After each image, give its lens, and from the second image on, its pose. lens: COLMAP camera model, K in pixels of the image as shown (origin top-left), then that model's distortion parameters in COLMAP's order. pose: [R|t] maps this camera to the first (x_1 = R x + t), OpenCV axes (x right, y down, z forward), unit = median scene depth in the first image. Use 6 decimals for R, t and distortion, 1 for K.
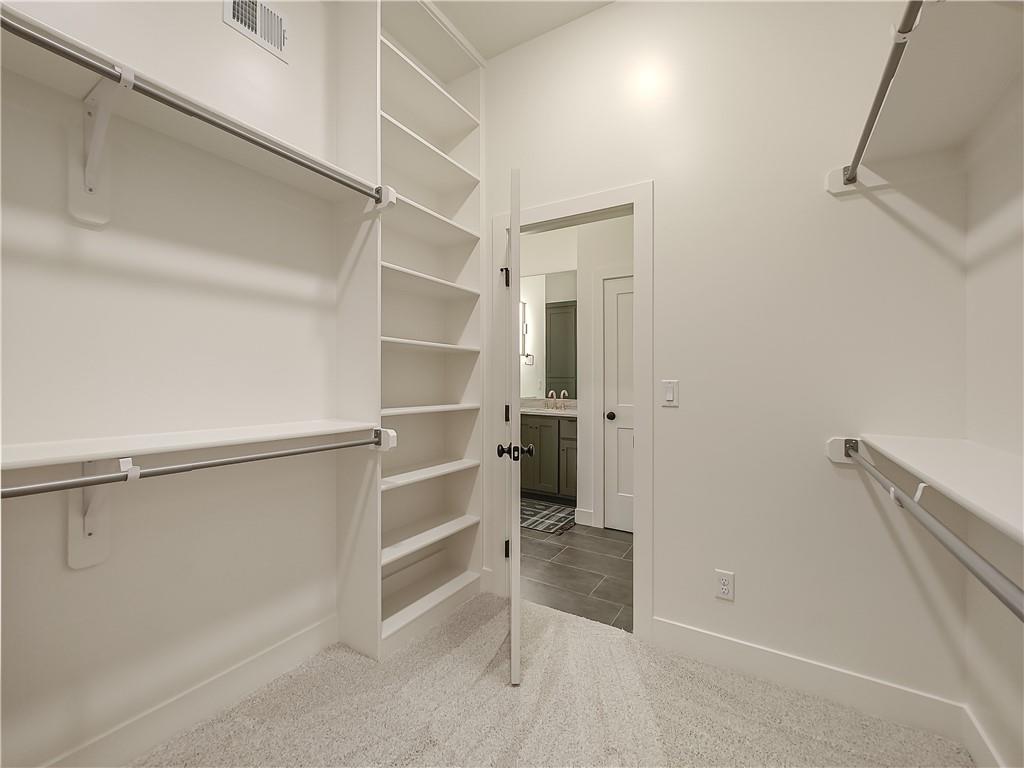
lens RADIAL K [[450.4, 0, 503.6], [0, 450.4, 386.3], [0, 0, 1]] dist [0.001872, 0.000439]
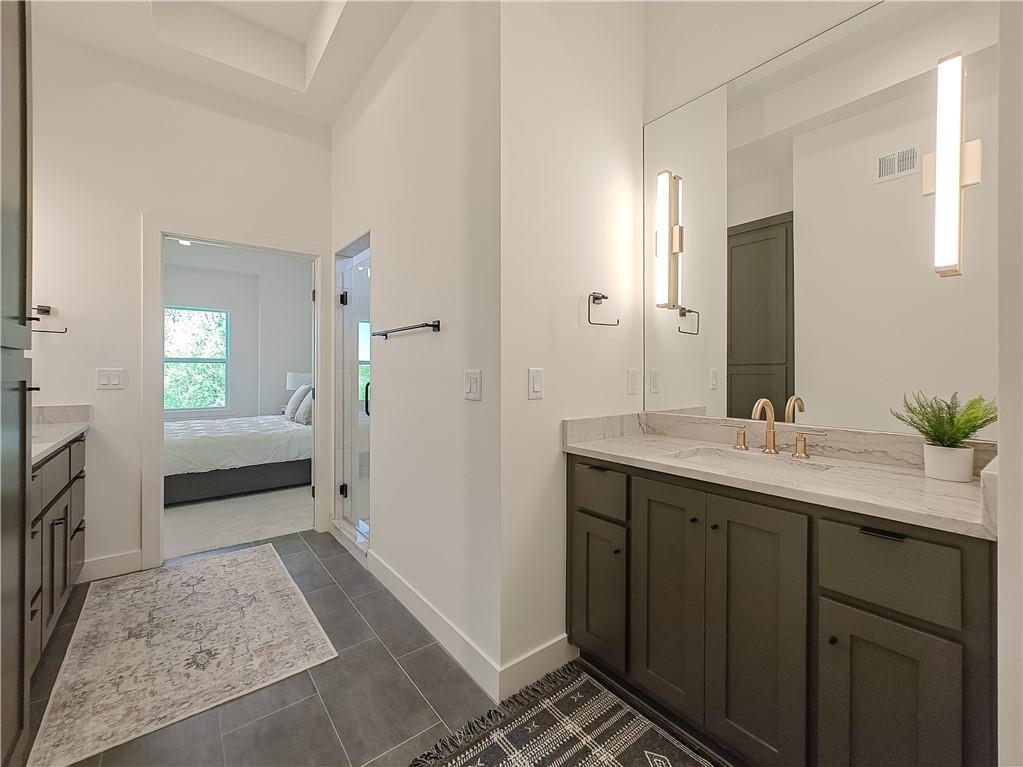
lens RADIAL K [[450.0, 0, 503.1], [0, 450.0, 385.8], [0, 0, 1]] dist [0.001872, 0.000439]
pose [[0.939990, -0.003273, -0.341187, 0.038262], [0.005240, 0.999975, 0.004842, -0.001650], [0.341163, -0.006340, 0.939983, 0.580992]]
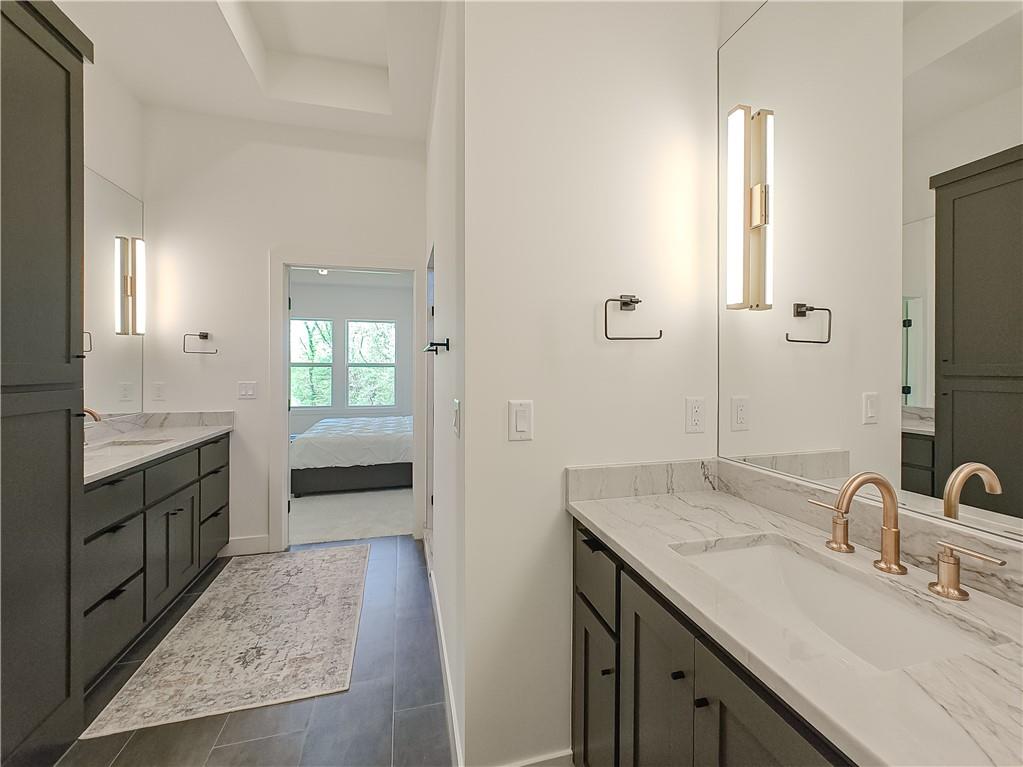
lens RADIAL K [[441.0, 0, 517.8], [0, 441.0, 377.9], [0, 0, 1]] dist [0.000709, 0.000302]
pose [[0.722387, 0.003595, -0.691480, 0.123856], [-0.003451, 0.999993, 0.001594, -0.027206], [0.691480, 0.001235, 0.722394, 0.722729]]
